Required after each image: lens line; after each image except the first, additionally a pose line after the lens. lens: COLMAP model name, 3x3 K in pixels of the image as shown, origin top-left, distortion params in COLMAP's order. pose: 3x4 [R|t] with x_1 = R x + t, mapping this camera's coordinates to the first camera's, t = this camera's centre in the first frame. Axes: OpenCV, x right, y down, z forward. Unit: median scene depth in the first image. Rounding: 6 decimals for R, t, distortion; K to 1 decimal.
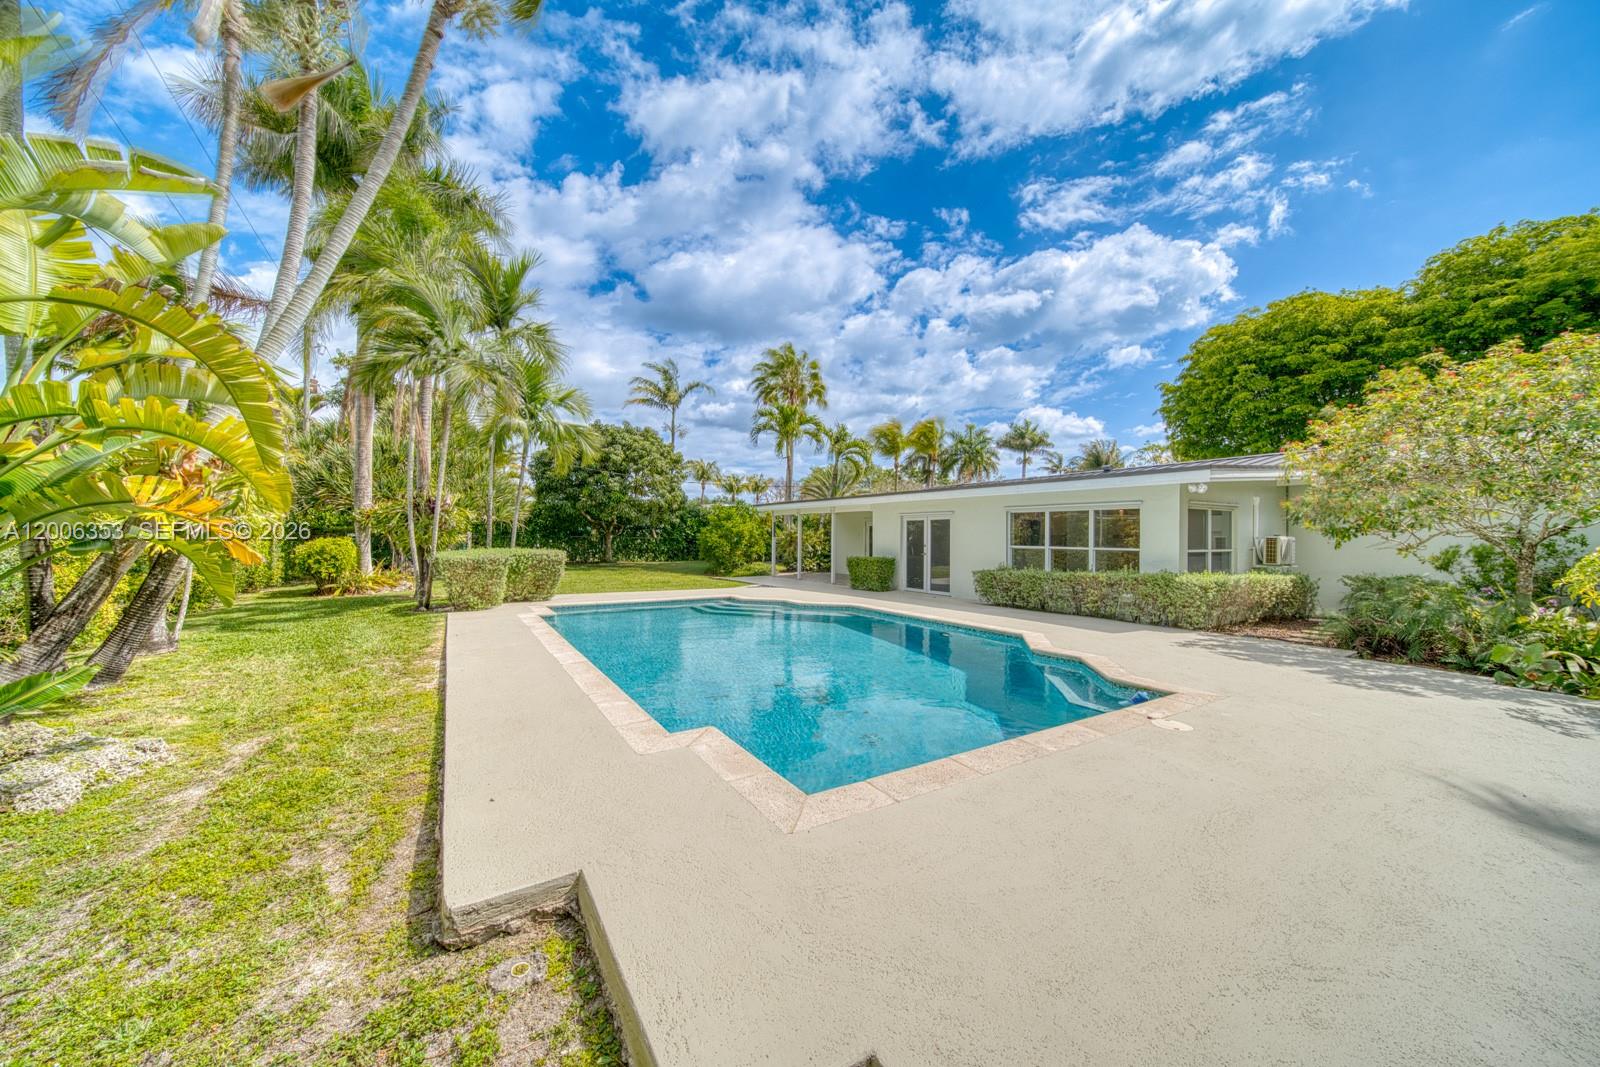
lens RADIAL K [[598.1, 0, 779.9], [0, 598.1, 560.5], [0, 0, 1]] dist [0.010254, -0.000098]
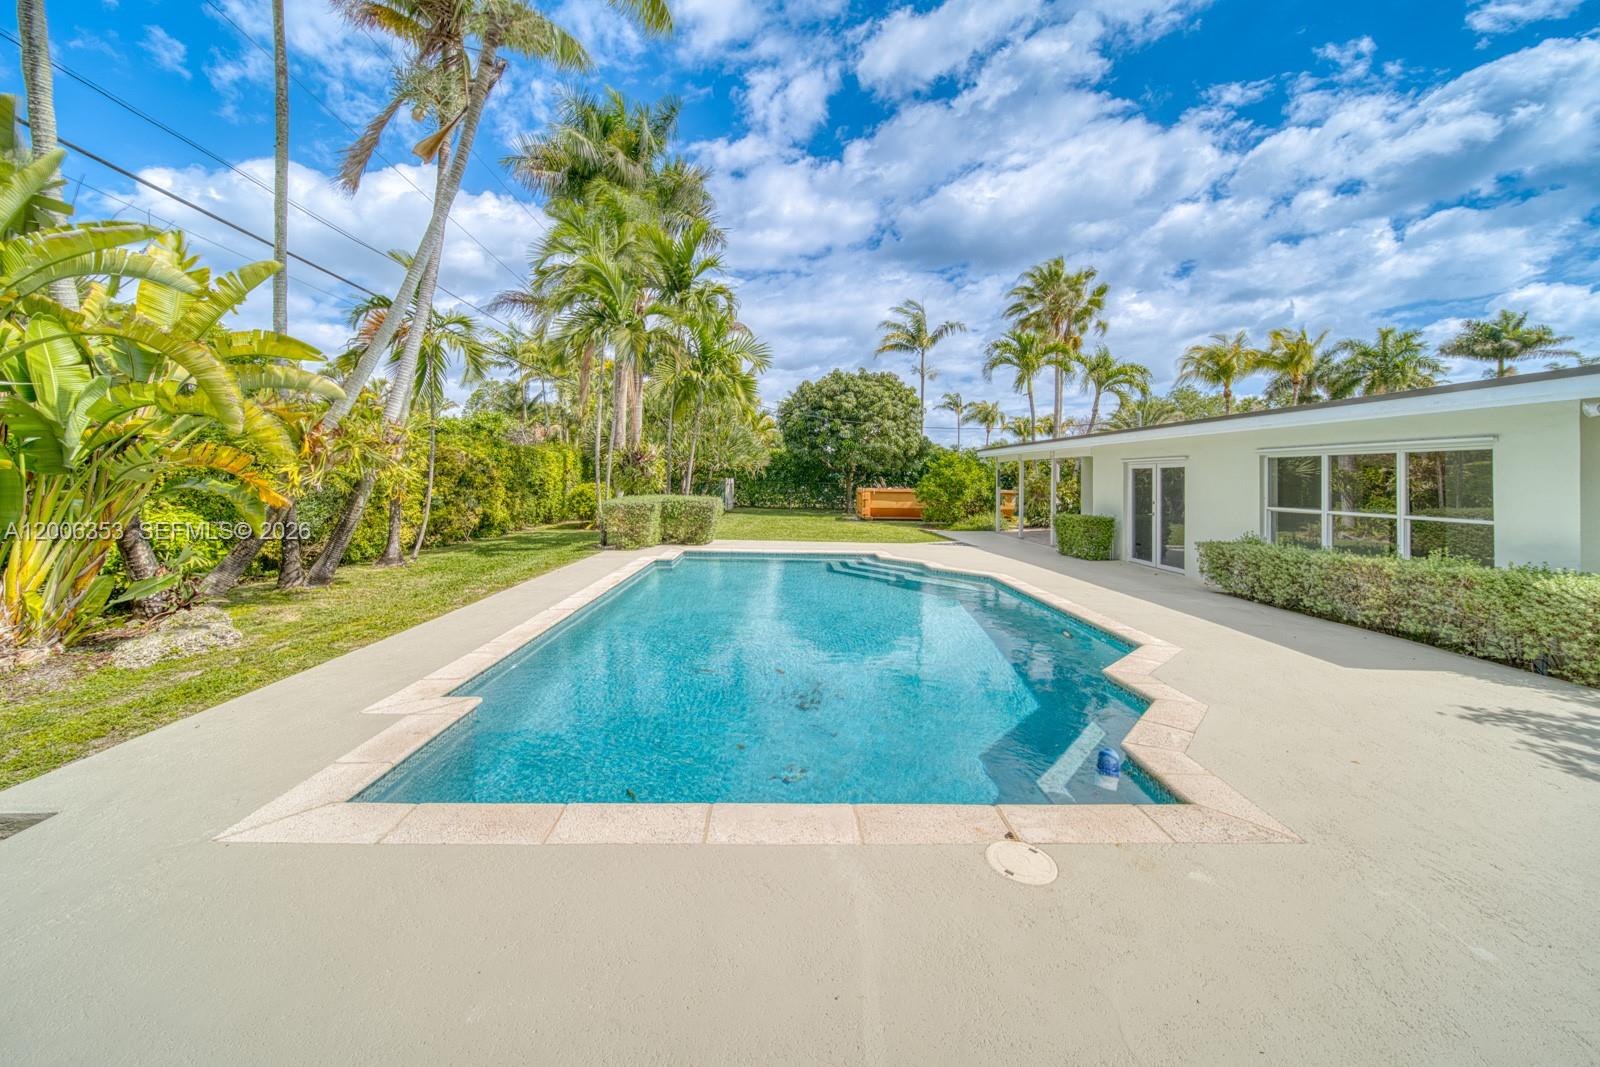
lens RADIAL K [[604.7, 0, 761.3], [0, 604.7, 475.5], [0, 0, 1]] dist [0.001283, 0.000293]
pose [[0.856155, 0.003705, -0.516706, 0.121485], [-0.030653, 0.998577, -0.043630, -0.006103], [0.515809, 0.053193, 0.855050, 0.067372]]
